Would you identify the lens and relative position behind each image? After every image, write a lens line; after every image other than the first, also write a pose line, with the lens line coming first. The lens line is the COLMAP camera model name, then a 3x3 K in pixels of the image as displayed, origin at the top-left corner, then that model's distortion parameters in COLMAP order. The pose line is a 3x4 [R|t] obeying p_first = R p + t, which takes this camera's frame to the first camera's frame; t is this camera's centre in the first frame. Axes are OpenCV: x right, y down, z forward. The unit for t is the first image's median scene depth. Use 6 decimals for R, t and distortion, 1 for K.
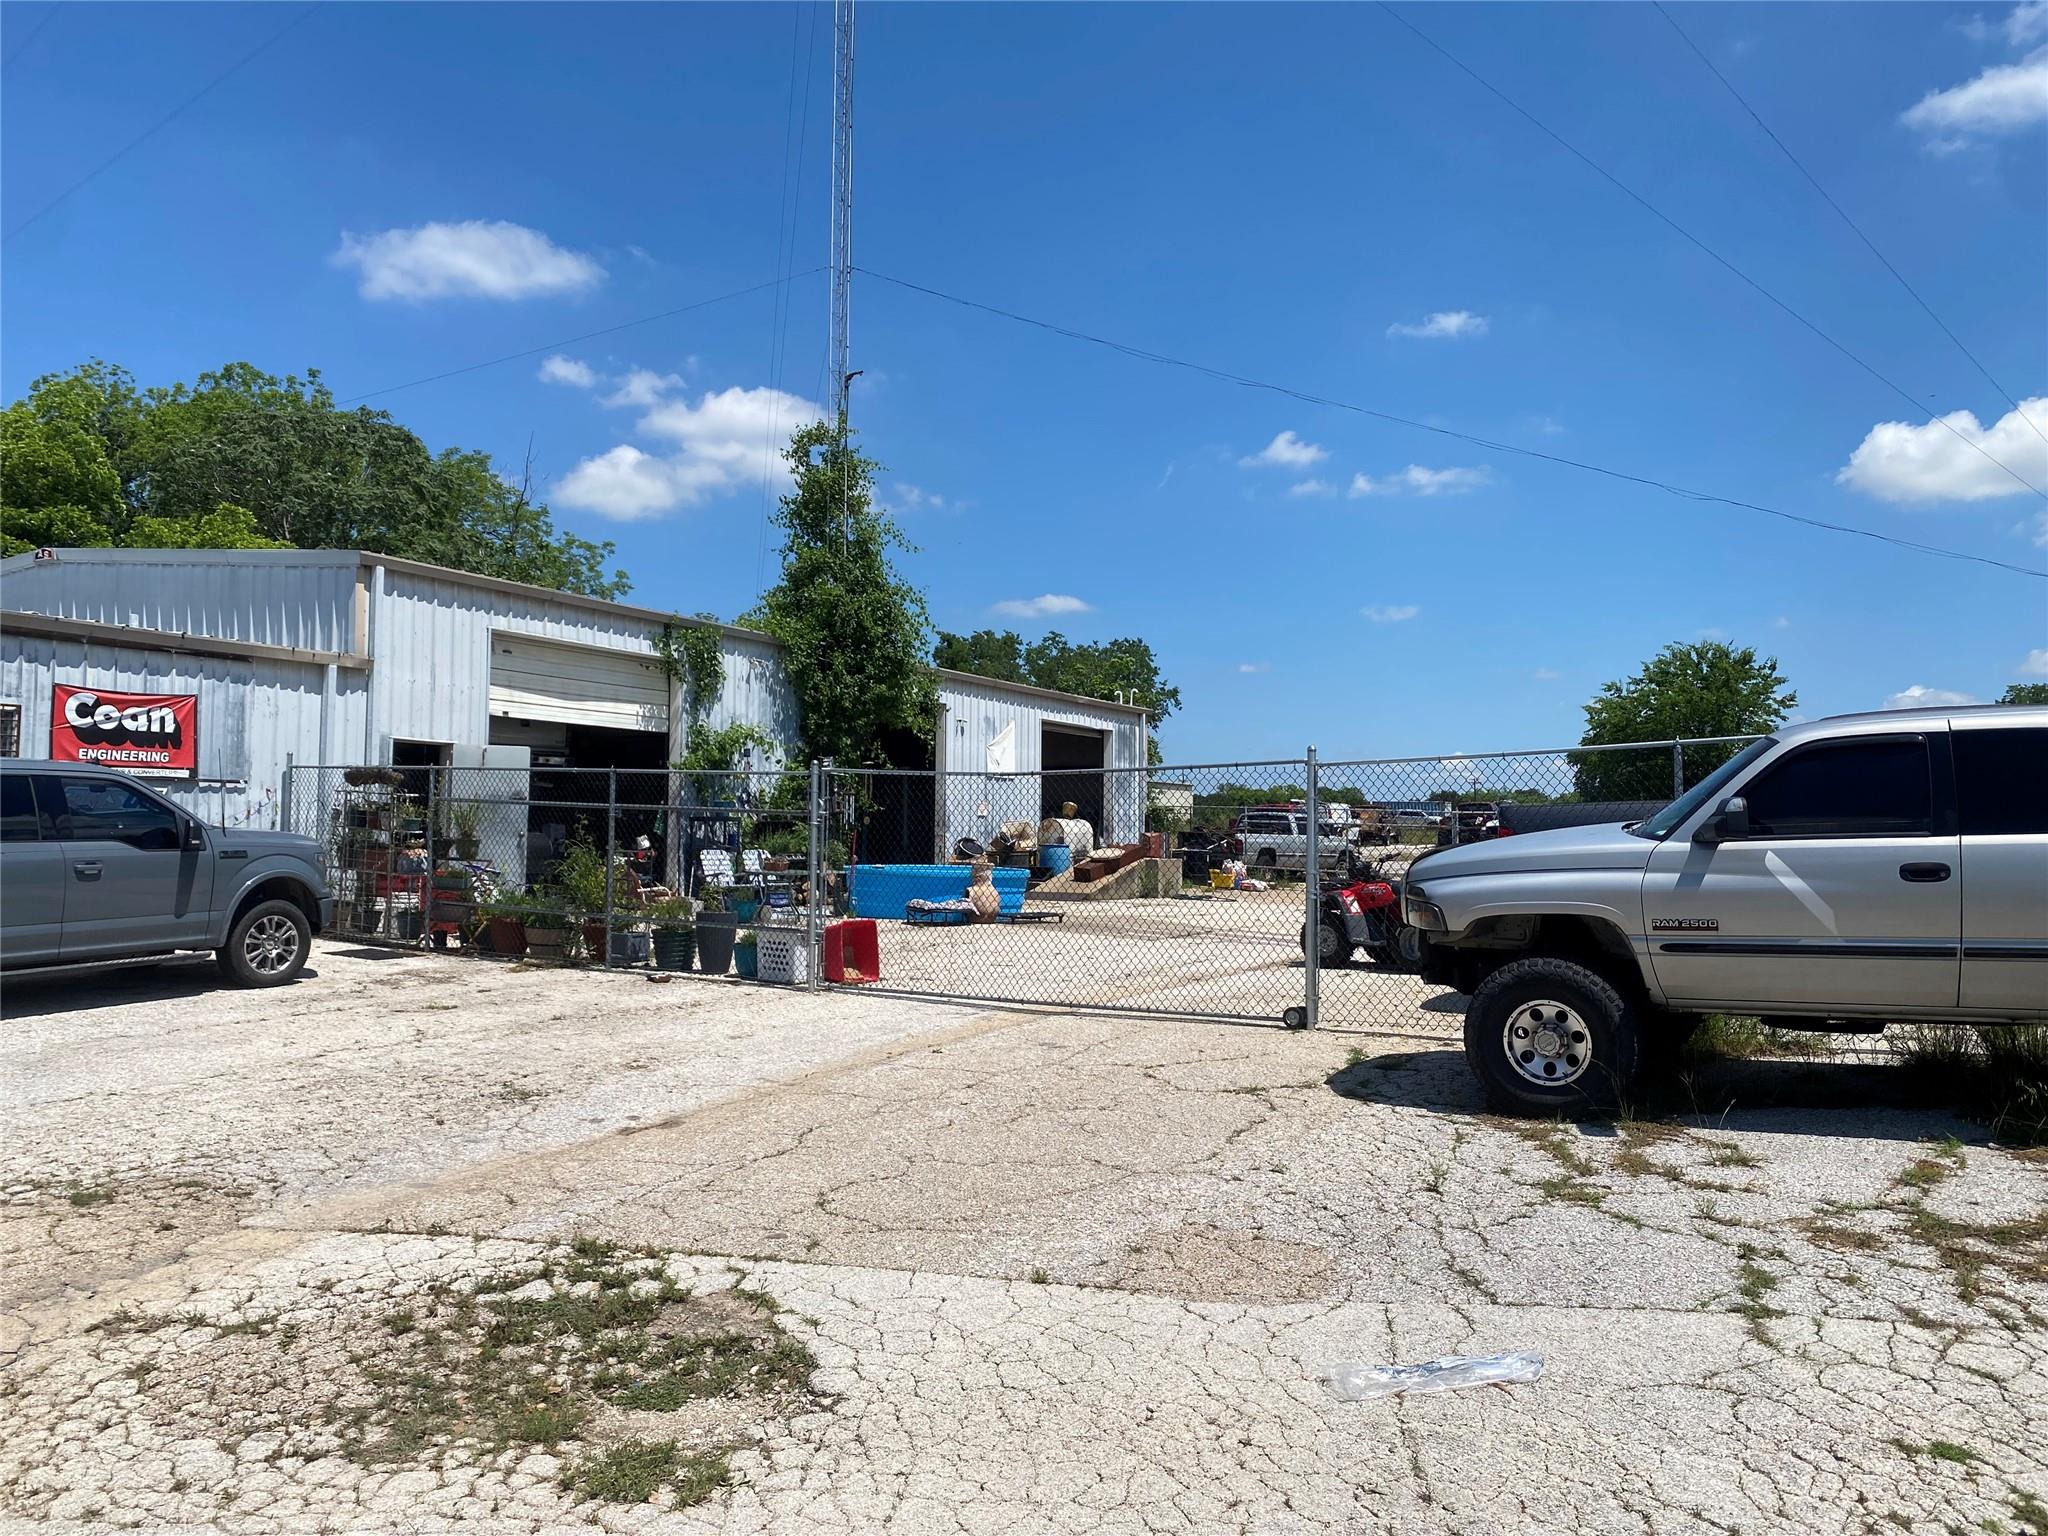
lens RADIAL K [[1573.8, 0, 1012.5], [0, 1573.8, 772.7], [0, 0, 1]] dist [0.054817, -0.059408]
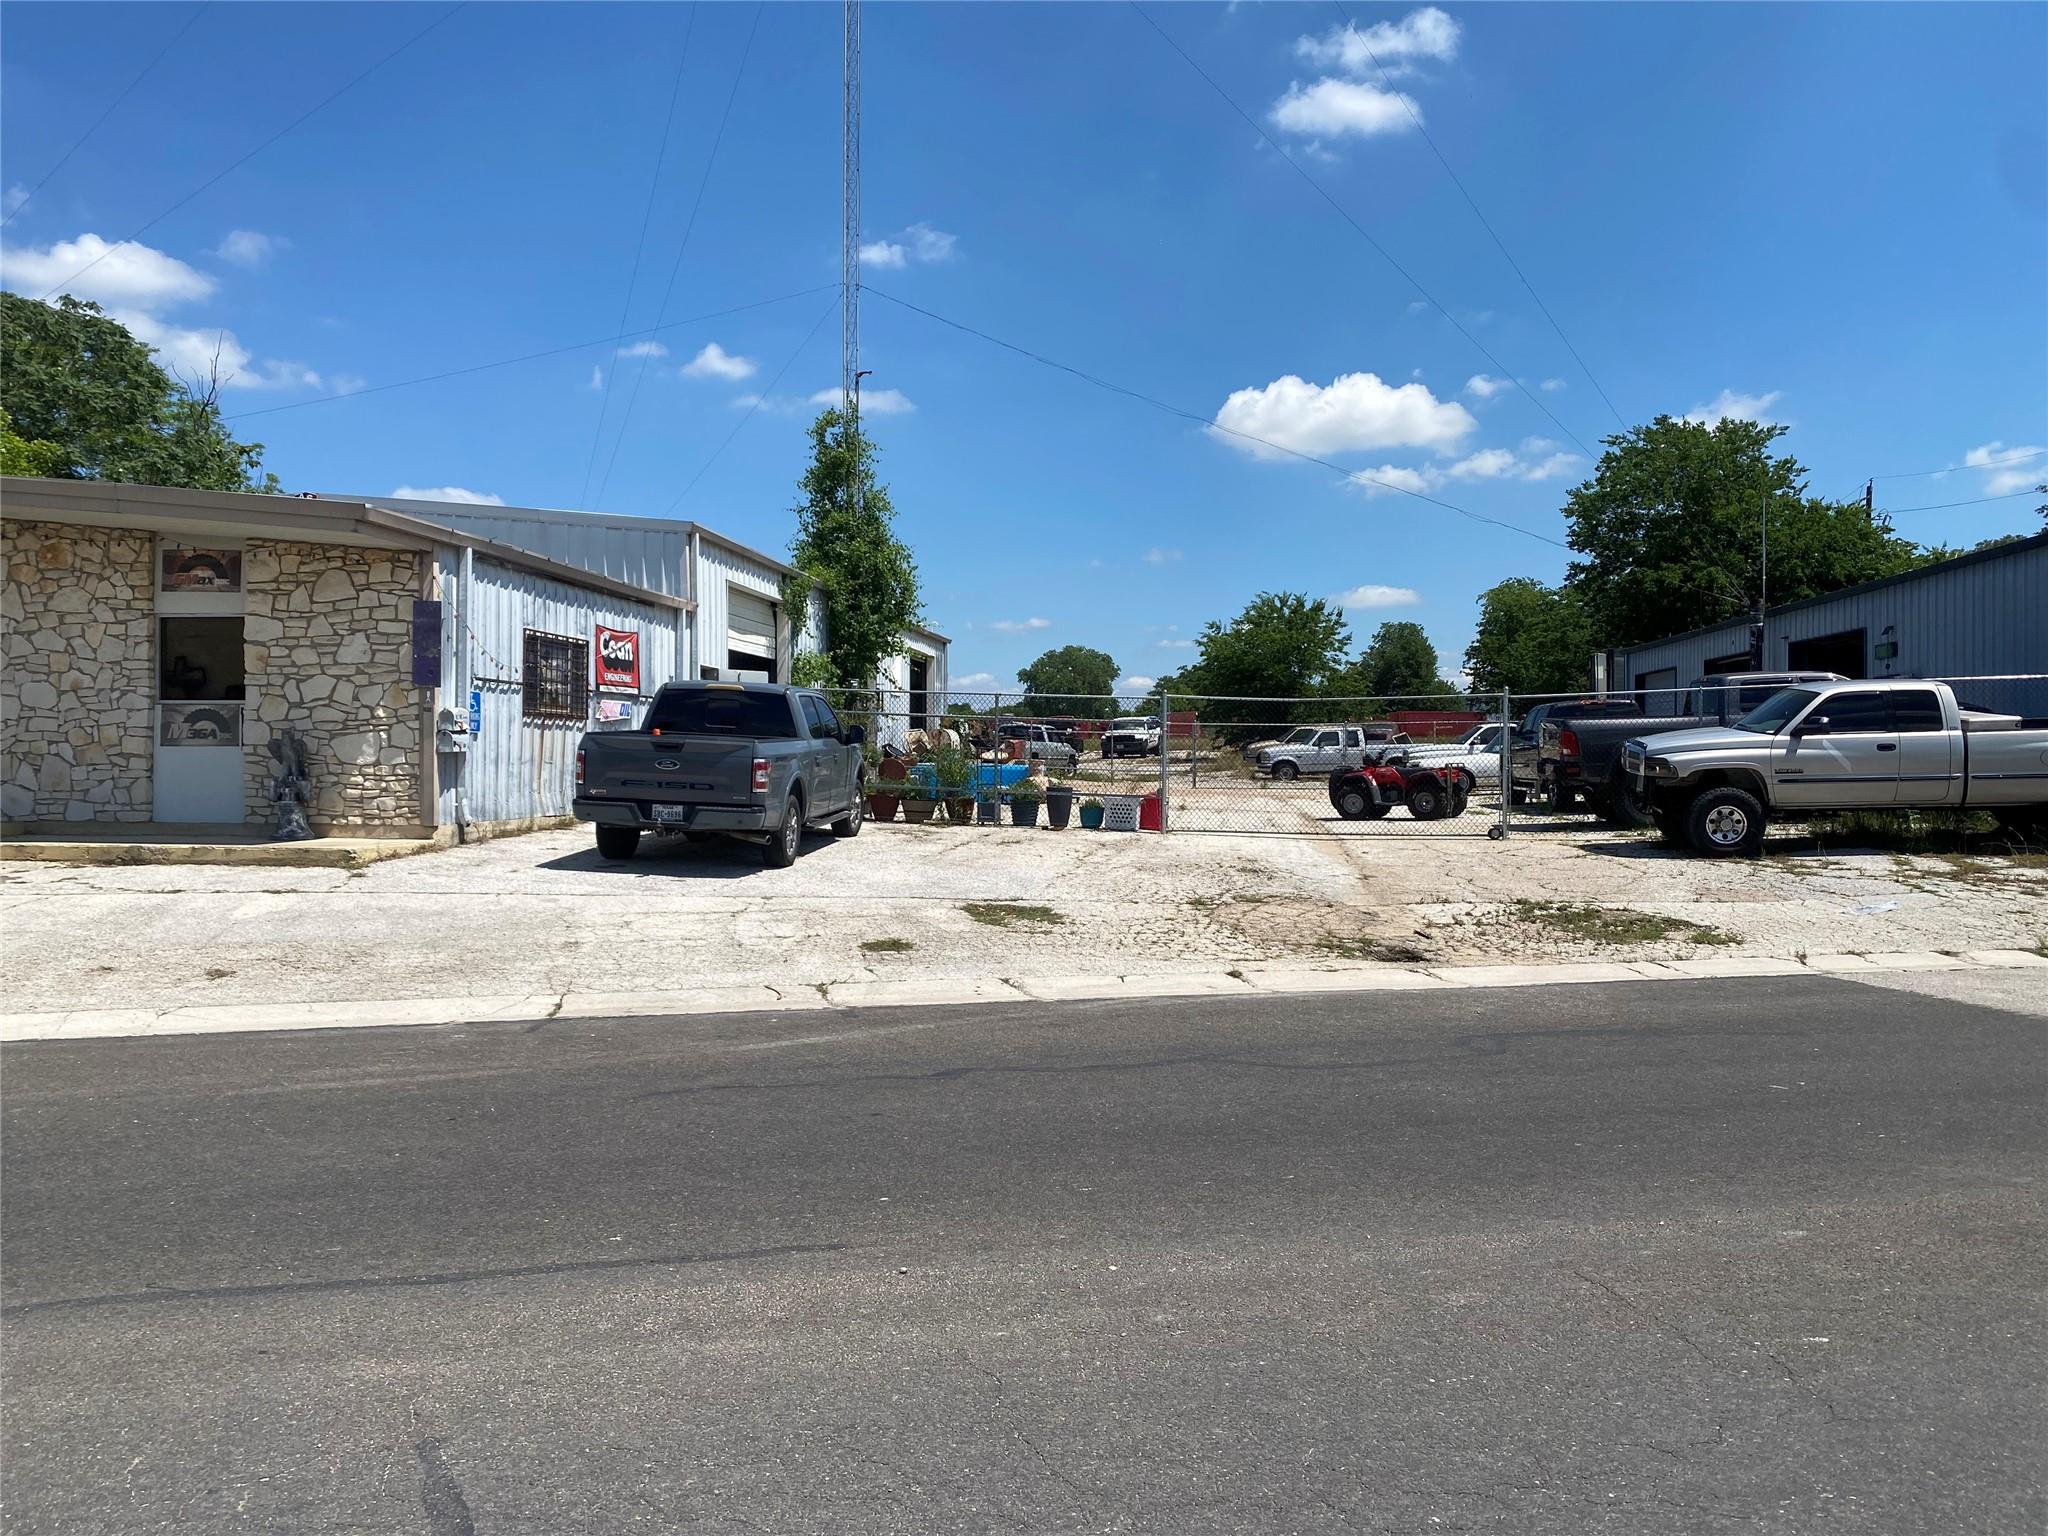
lens RADIAL K [[1573.8, 0, 1030.2], [0, 1573.8, 762.6], [0, 0, 1]] dist [0.054817, -0.059408]
pose [[0.923397, -0.007145, 0.383779, -0.731060], [-0.012184, 0.998777, 0.047910, -0.007347], [-0.383652, -0.048916, 0.922181, -0.353811]]
